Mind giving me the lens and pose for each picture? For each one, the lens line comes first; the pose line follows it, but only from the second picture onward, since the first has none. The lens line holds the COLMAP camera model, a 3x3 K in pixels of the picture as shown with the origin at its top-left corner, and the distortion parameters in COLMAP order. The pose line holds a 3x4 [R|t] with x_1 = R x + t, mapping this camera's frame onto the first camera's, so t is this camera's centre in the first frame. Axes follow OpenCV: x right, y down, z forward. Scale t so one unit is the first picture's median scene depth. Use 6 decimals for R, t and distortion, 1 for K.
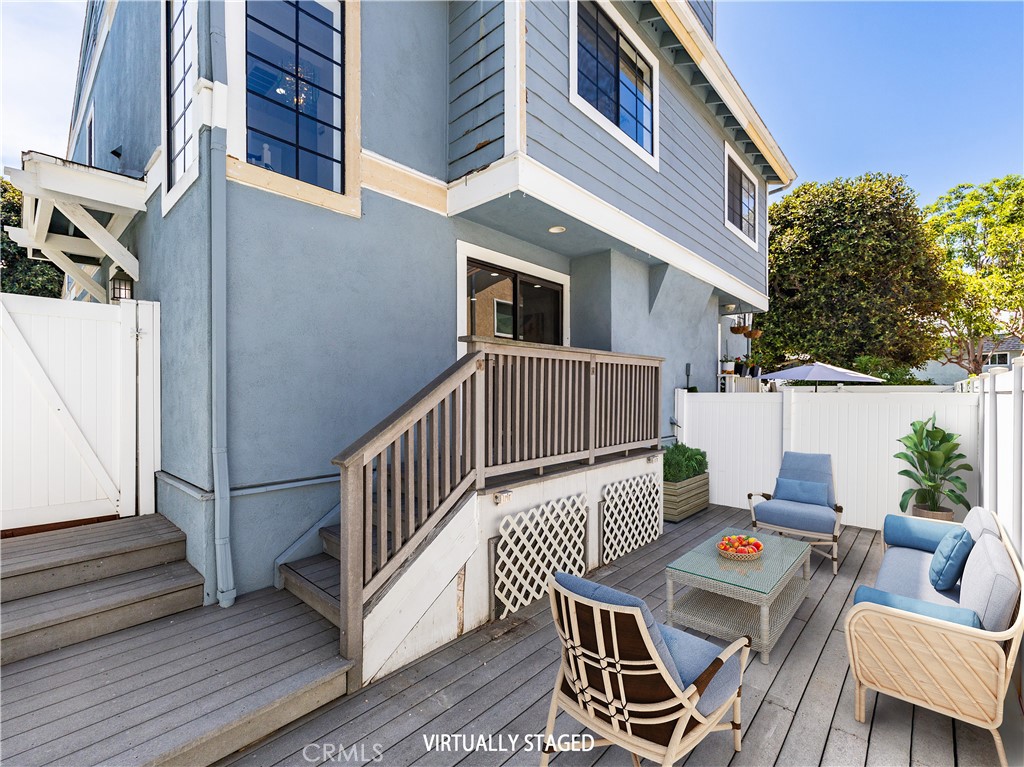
lens RADIAL K [[460.8, 0, 512.0], [0, 460.8, 383.5], [0, 0, 1]] dist [-0.000329, 0.000657]
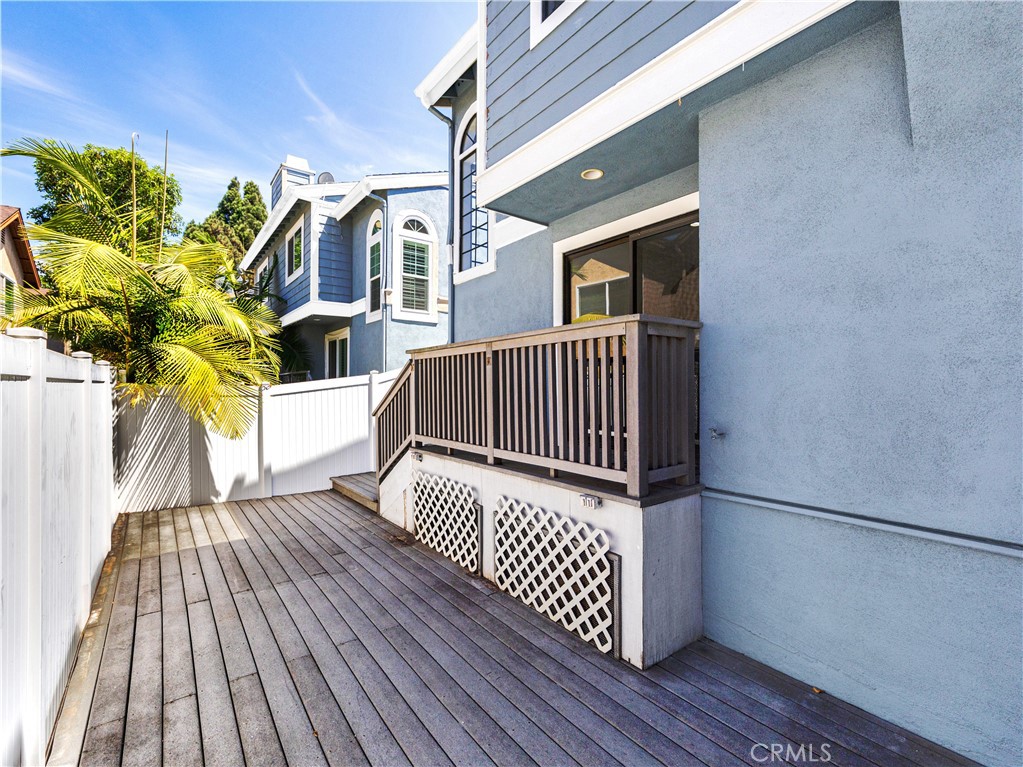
lens RADIAL K [[522.7, 0, 511.5], [0, 522.7, 383.5], [0, 0, 1]] dist [0.001524, 0.000266]
pose [[-0.231657, -0.016983, -0.972649, 1.190664], [0.007172, 0.999791, -0.019165, 0.037886], [0.972771, -0.011416, -0.231487, 1.308591]]
